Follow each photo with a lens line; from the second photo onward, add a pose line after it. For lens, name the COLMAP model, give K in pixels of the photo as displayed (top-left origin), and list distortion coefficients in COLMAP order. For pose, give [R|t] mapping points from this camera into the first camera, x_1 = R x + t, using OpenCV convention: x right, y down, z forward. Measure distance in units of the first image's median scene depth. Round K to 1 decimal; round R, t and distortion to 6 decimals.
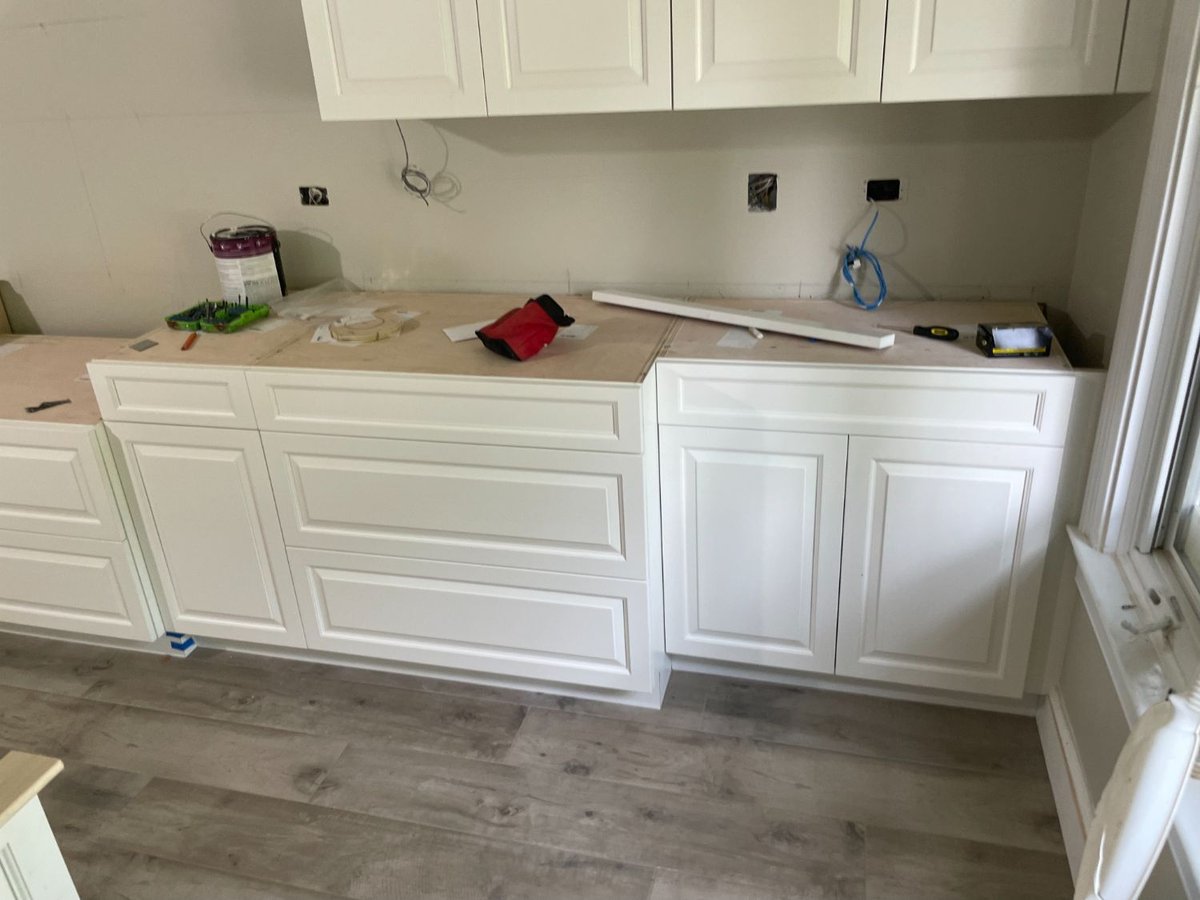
lens RADIAL K [[911.2, 0, 580.8], [0, 911.2, 423.0], [0, 0, 1]] dist [0.080438, -0.111710]
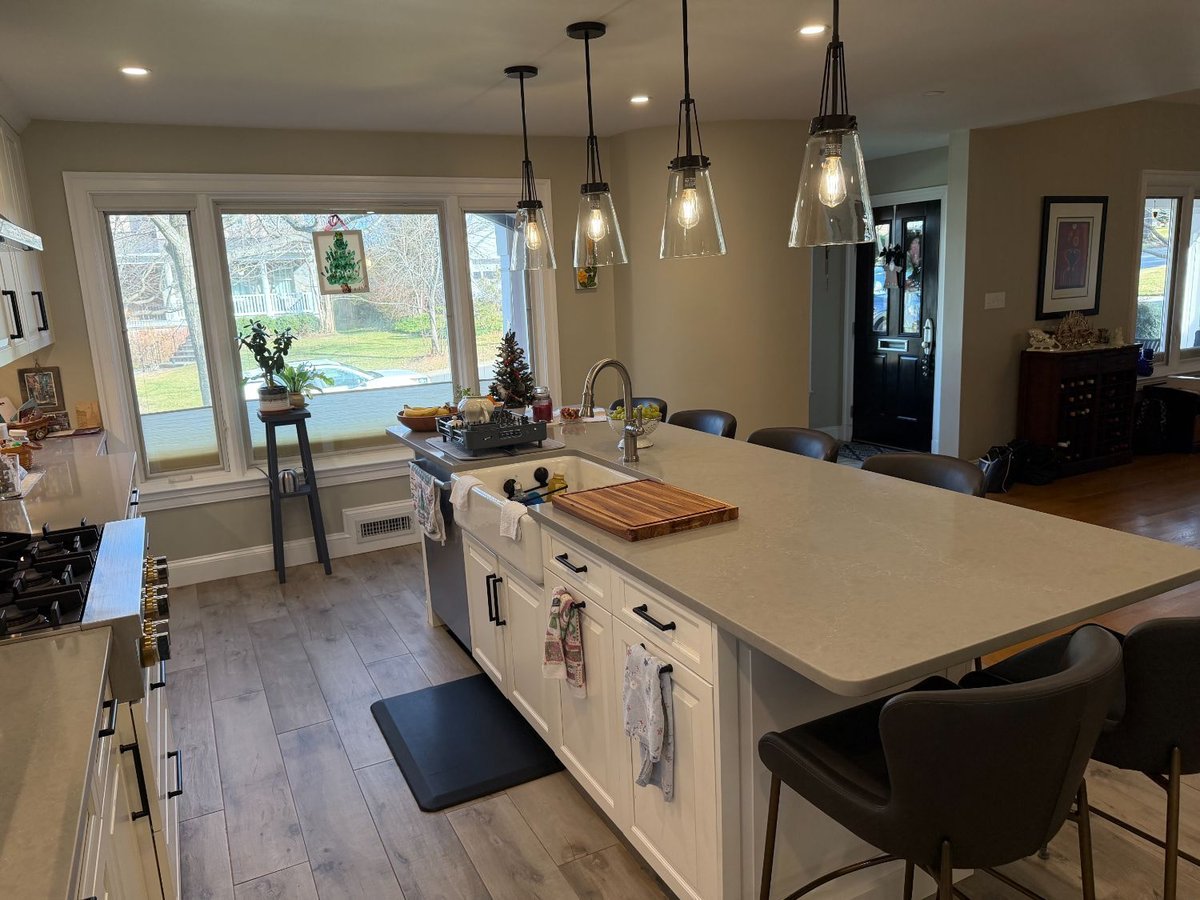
lens RADIAL K [[845.8, 0, 602.6], [0, 845.8, 457.2], [0, 0, 1]] dist [0.050194, -0.058058]
pose [[-0.670905, -0.059968, 0.739114, -1.735917], [0.380661, 0.827525, 0.412673, -0.363512], [-0.636383, 0.558217, -0.532363, 1.072071]]
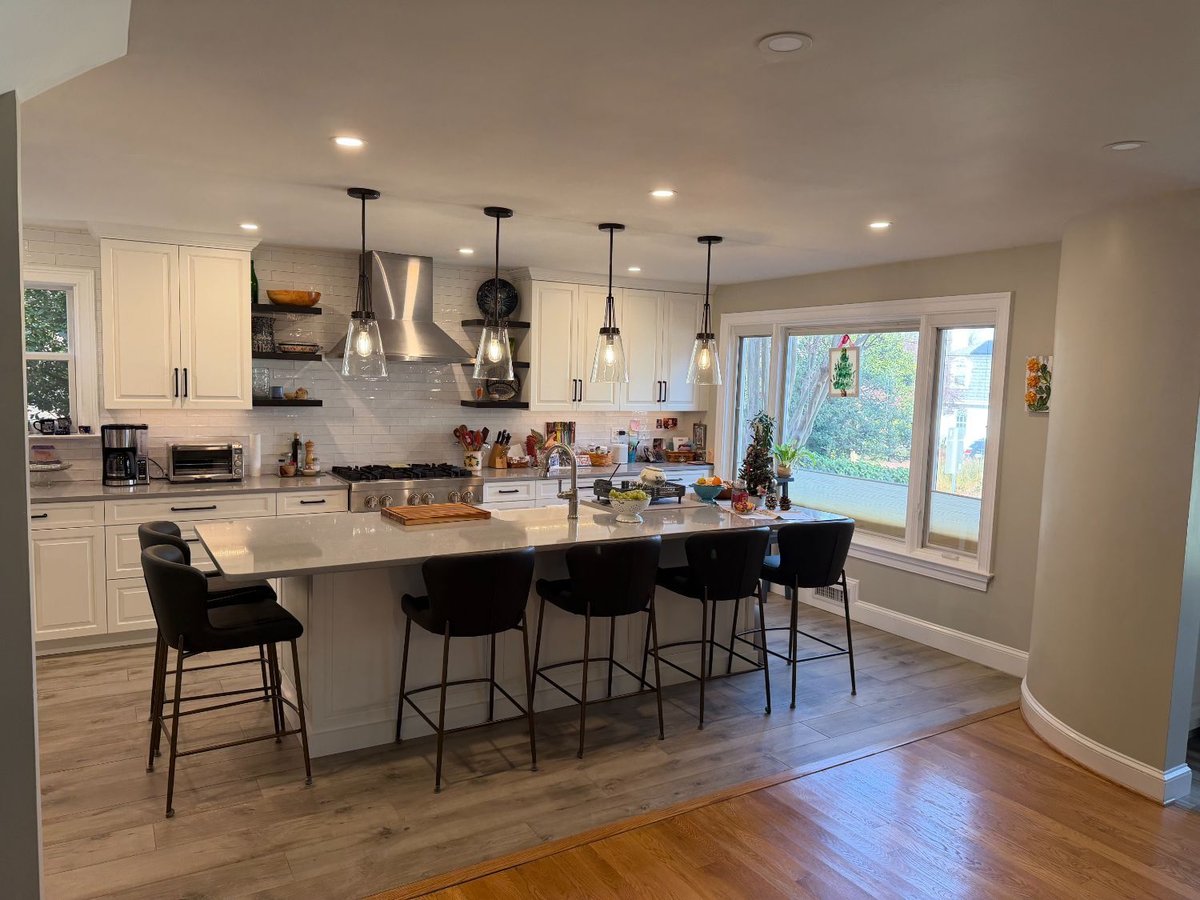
lens RADIAL K [[845.8, 0, 598.7], [0, 845.8, 451.3], [0, 0, 1]] dist [0.050194, -0.058058]
pose [[0.692024, 0.017508, 0.721662, -2.107644], [0.226517, 0.943947, -0.240114, 0.548933], [-0.685414, 0.329633, 0.649268, -1.013704]]
